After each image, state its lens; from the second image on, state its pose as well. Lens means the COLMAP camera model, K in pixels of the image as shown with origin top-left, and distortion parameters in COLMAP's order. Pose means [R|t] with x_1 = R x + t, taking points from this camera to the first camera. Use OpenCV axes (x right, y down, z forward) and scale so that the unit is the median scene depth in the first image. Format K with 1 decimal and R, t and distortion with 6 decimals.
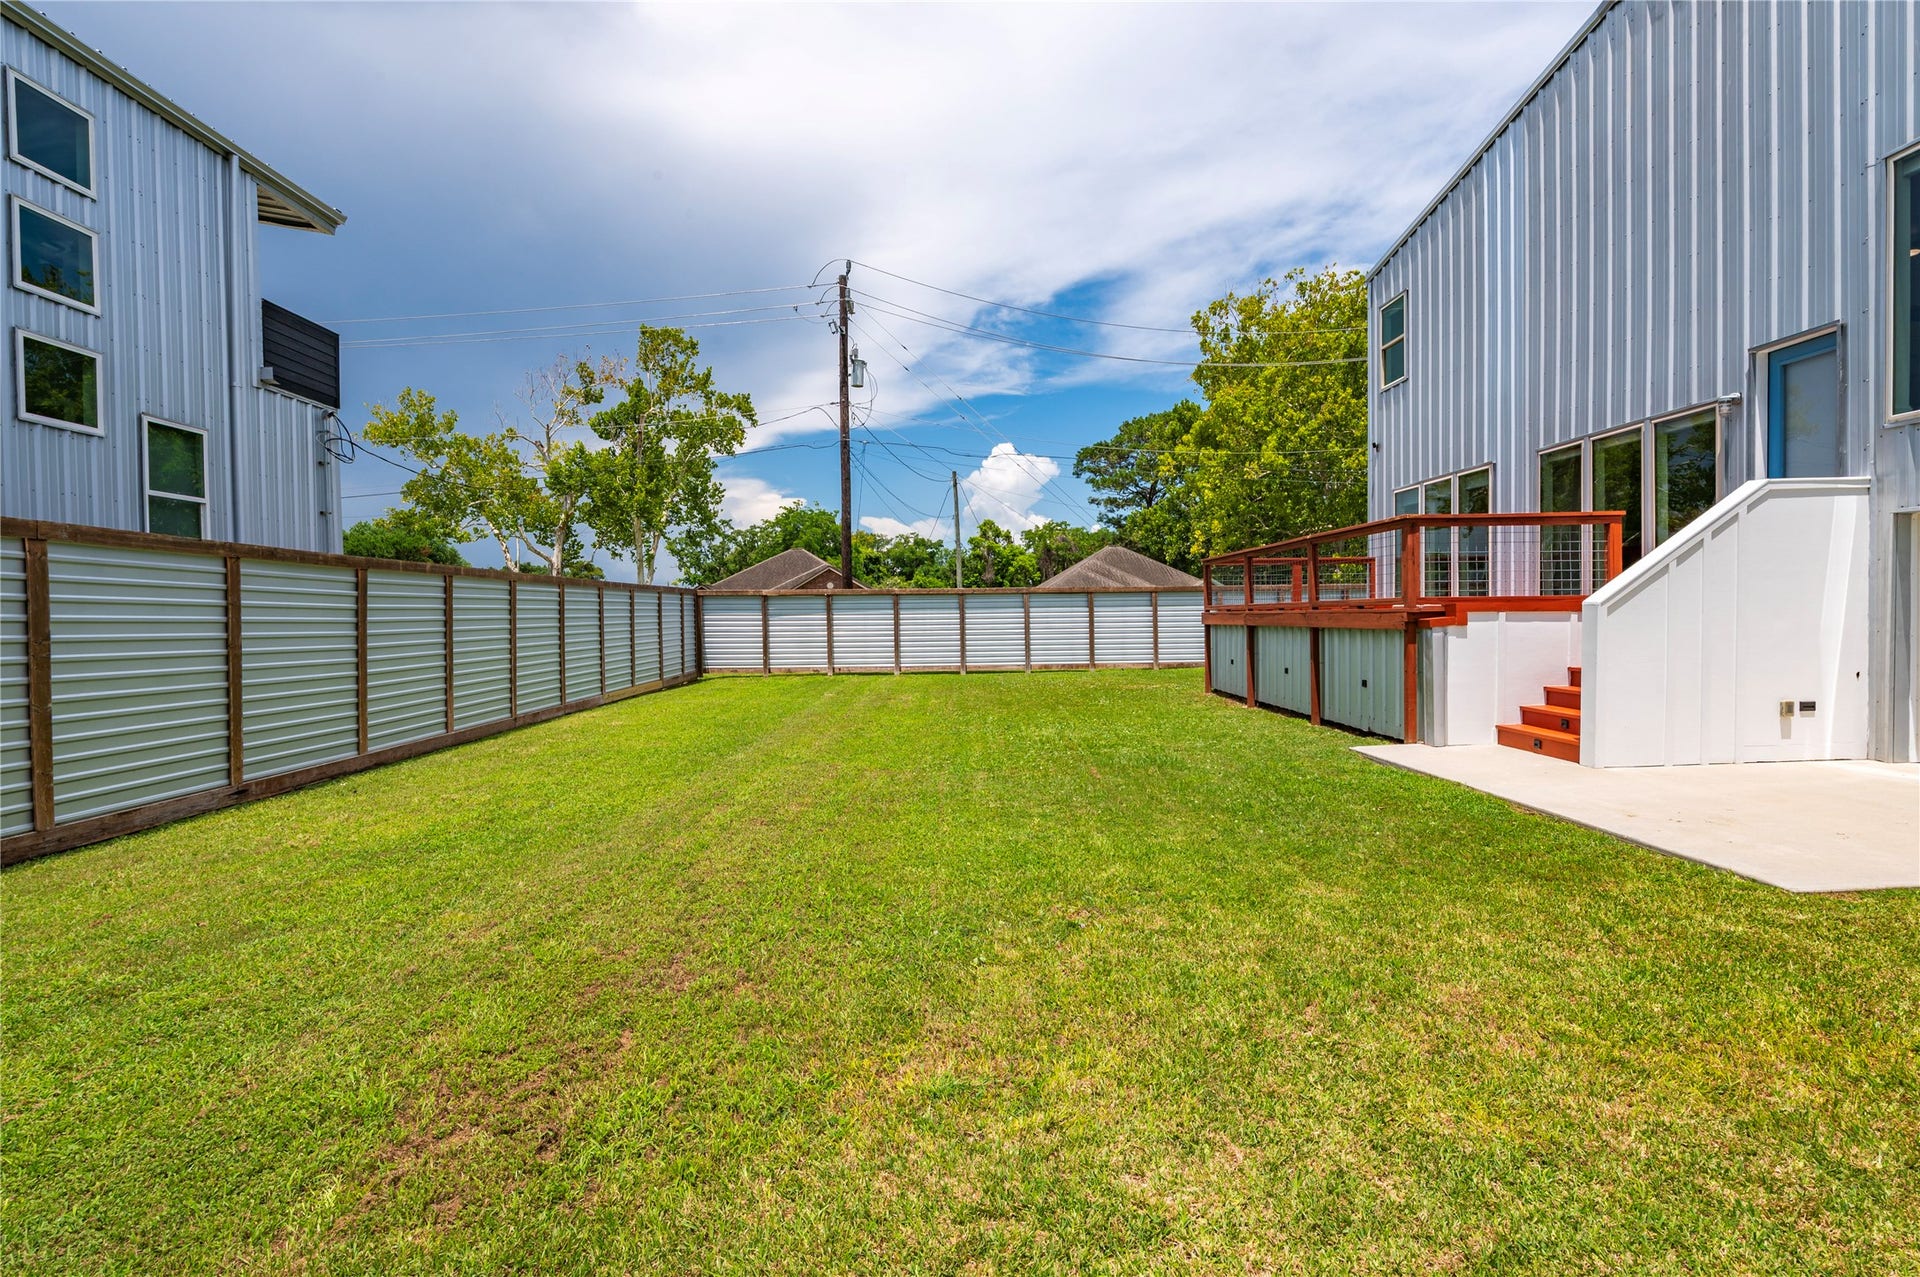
lens RADIAL K [[868.9, 0, 966.5], [0, 868.9, 634.5], [0, 0, 1]] dist [-0.009221, 0.001897]
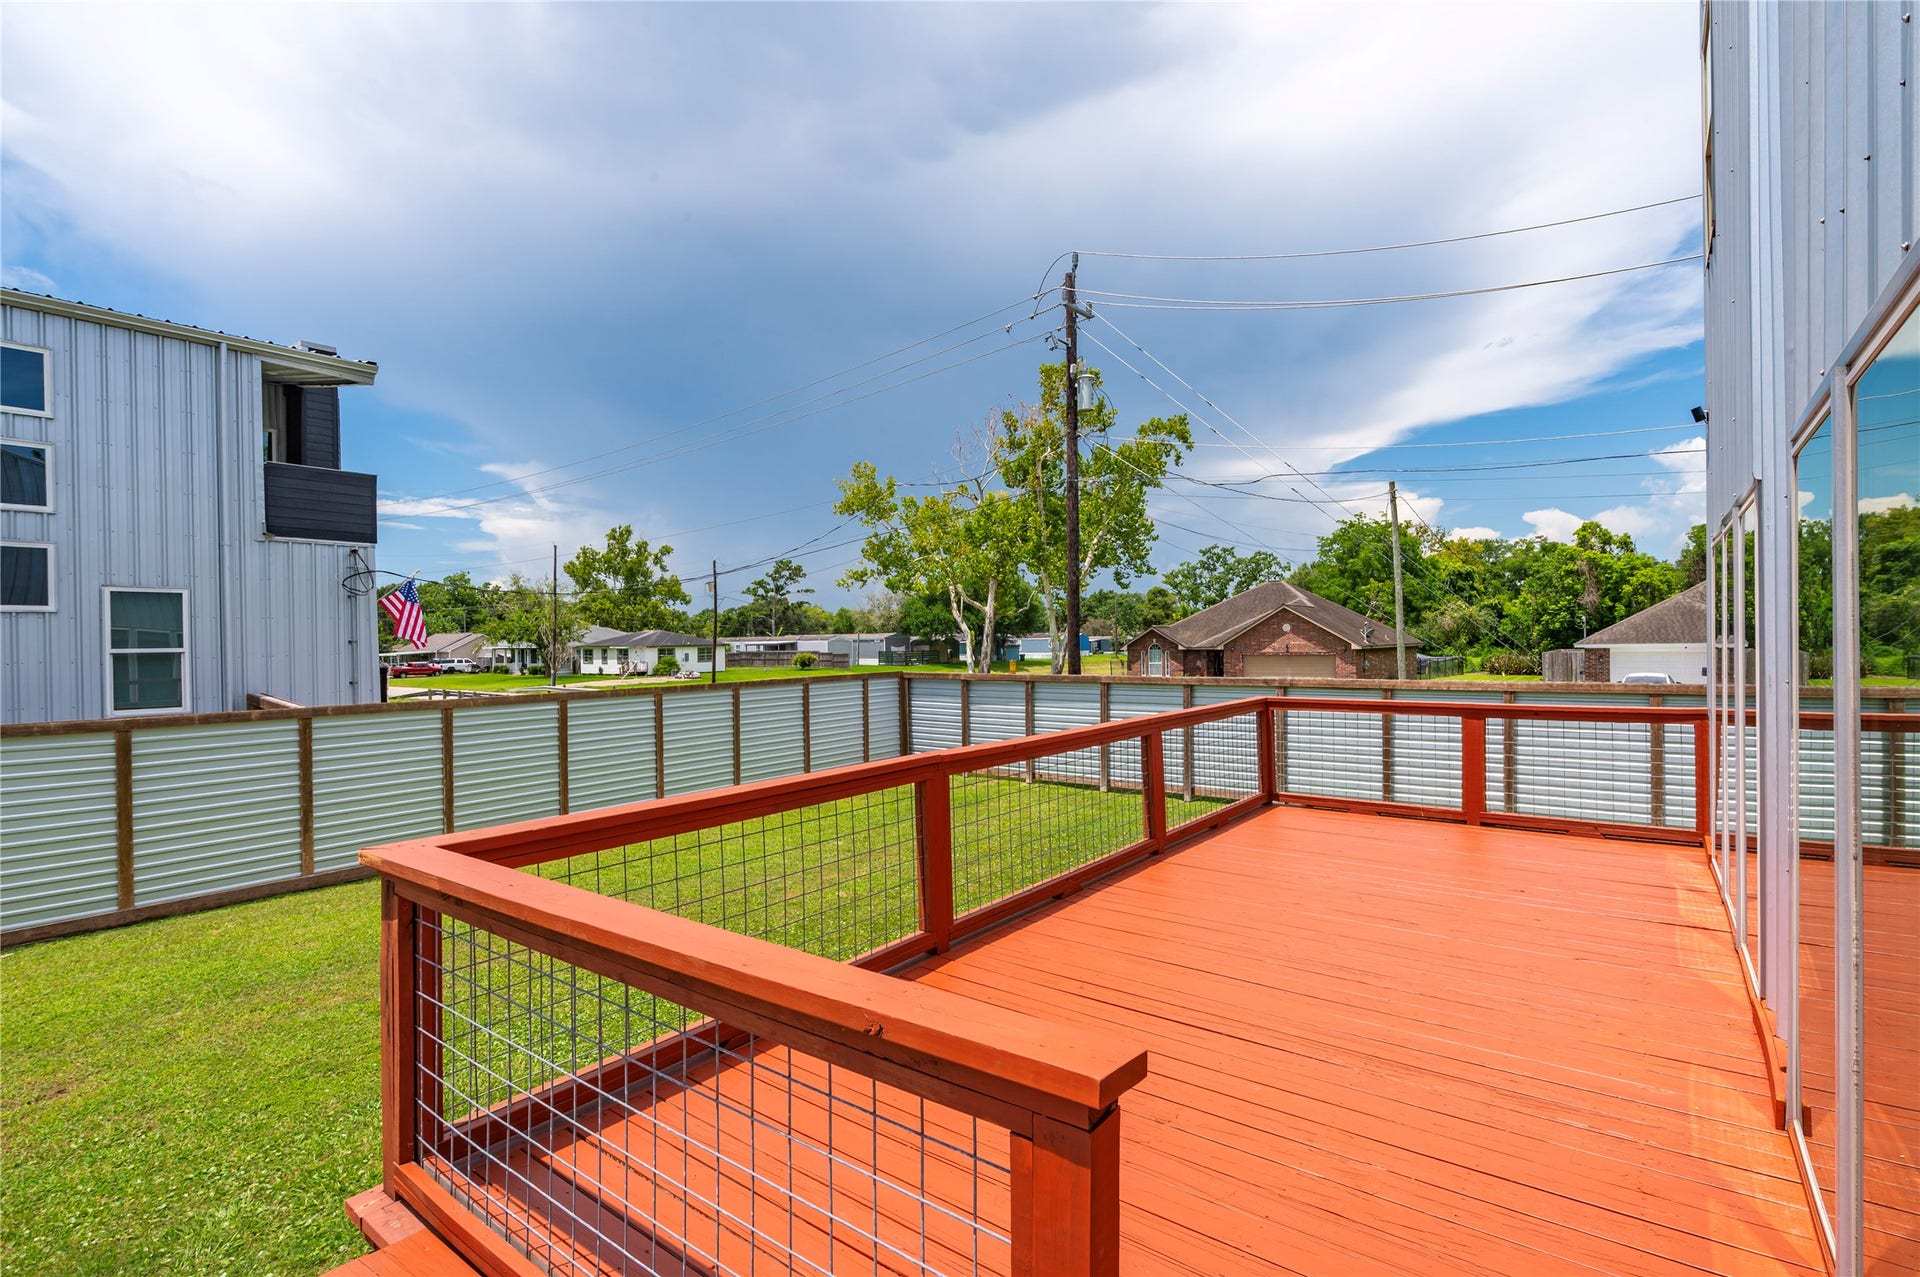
lens RADIAL K [[891.8, 0, 974.0], [0, 891.8, 643.0], [0, 0, 1]] dist [0.004485, -0.001379]
pose [[0.782225, 0.001524, -0.622994, 0.186140], [-0.007760, 0.999943, -0.007297, -0.044053], [0.622948, 0.010543, 0.782192, 0.194400]]
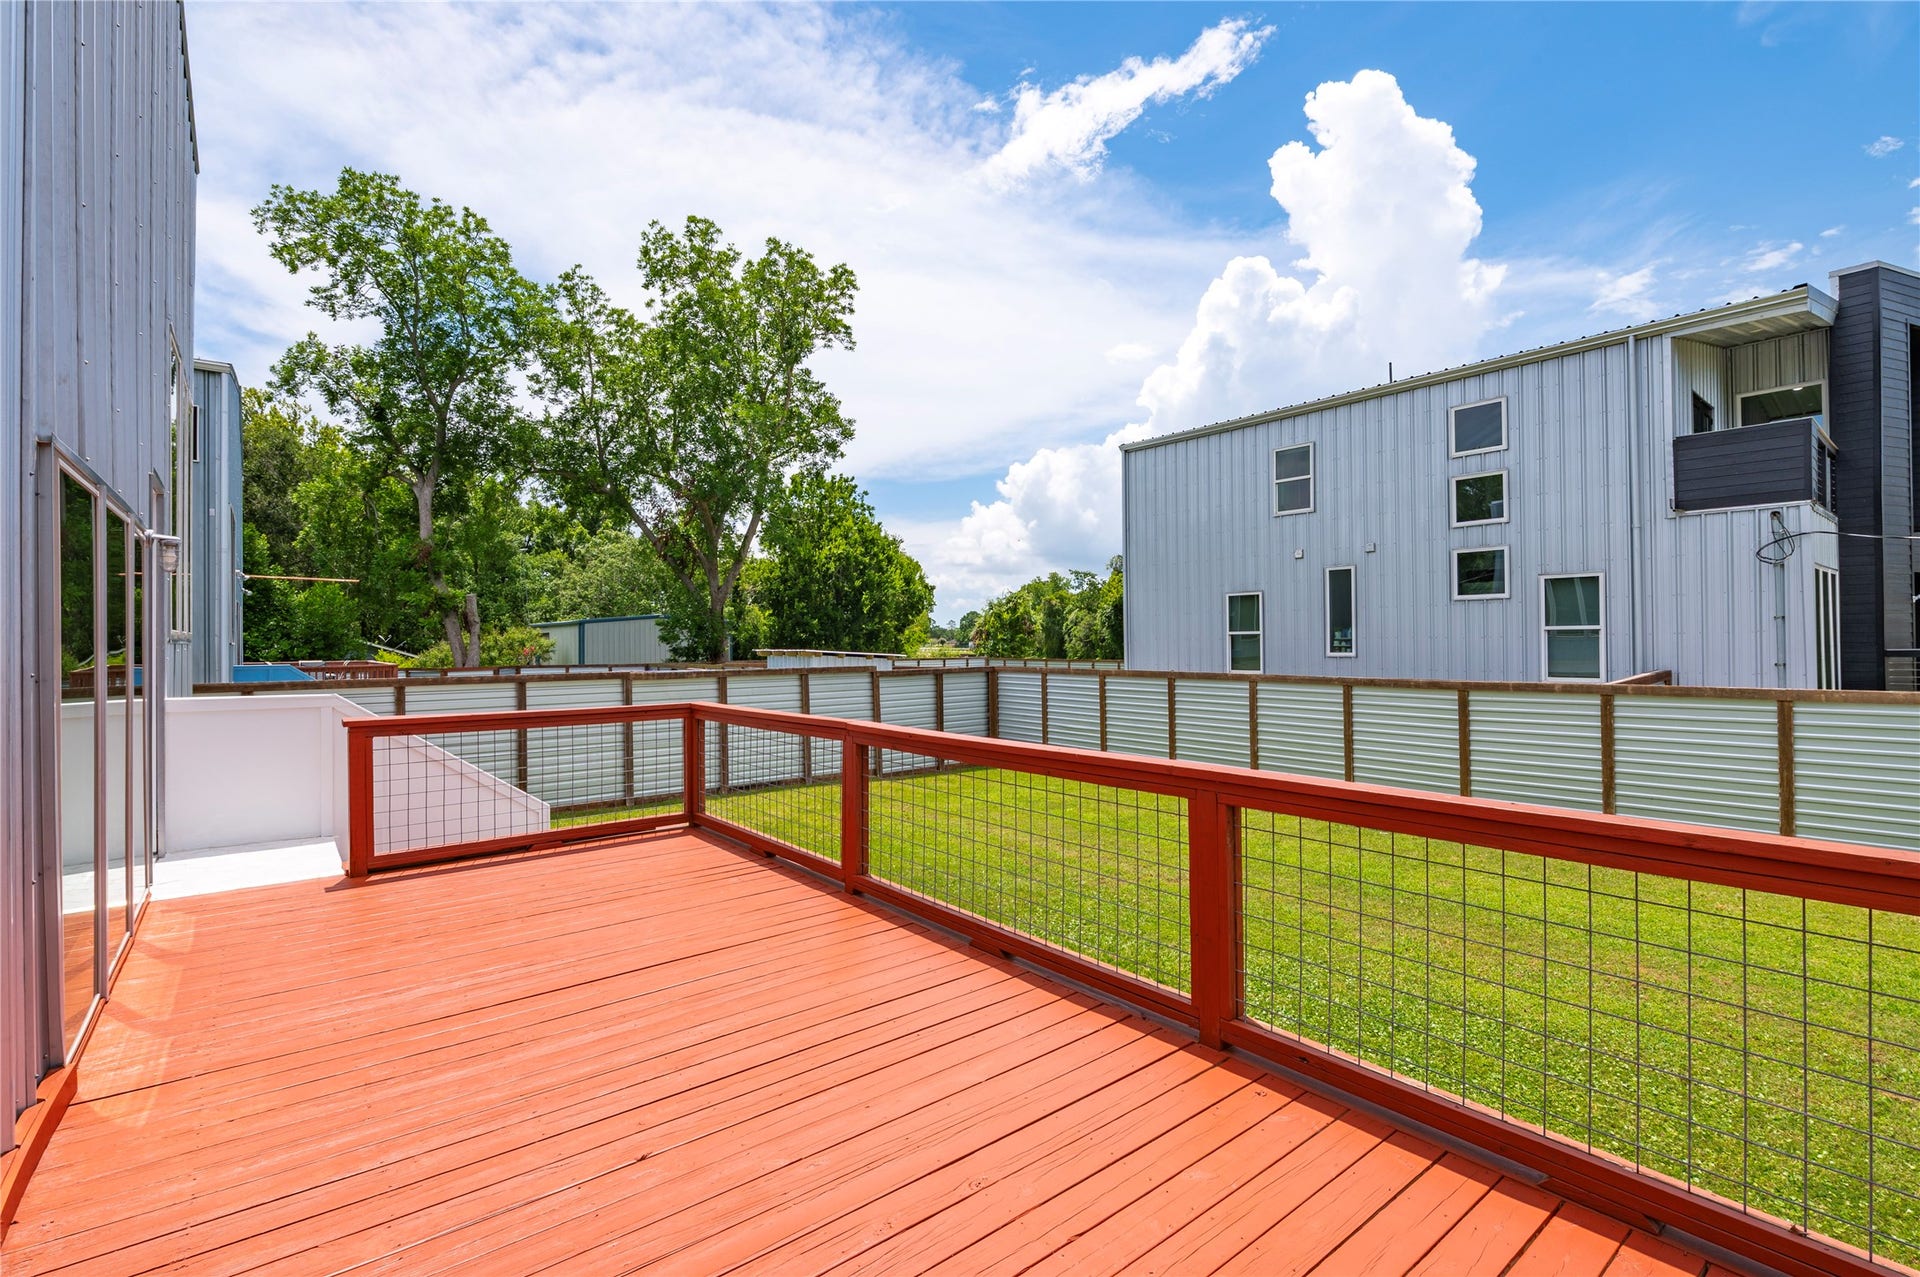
lens RADIAL K [[868.9, 0, 965.7], [0, 868.9, 629.2], [0, 0, 1]] dist [-0.009221, 0.001897]
pose [[-0.788627, 0.005711, -0.614845, 0.174749], [0.000120, 0.999958, 0.009134, -0.044113], [0.614872, 0.007130, -0.788595, 0.385806]]
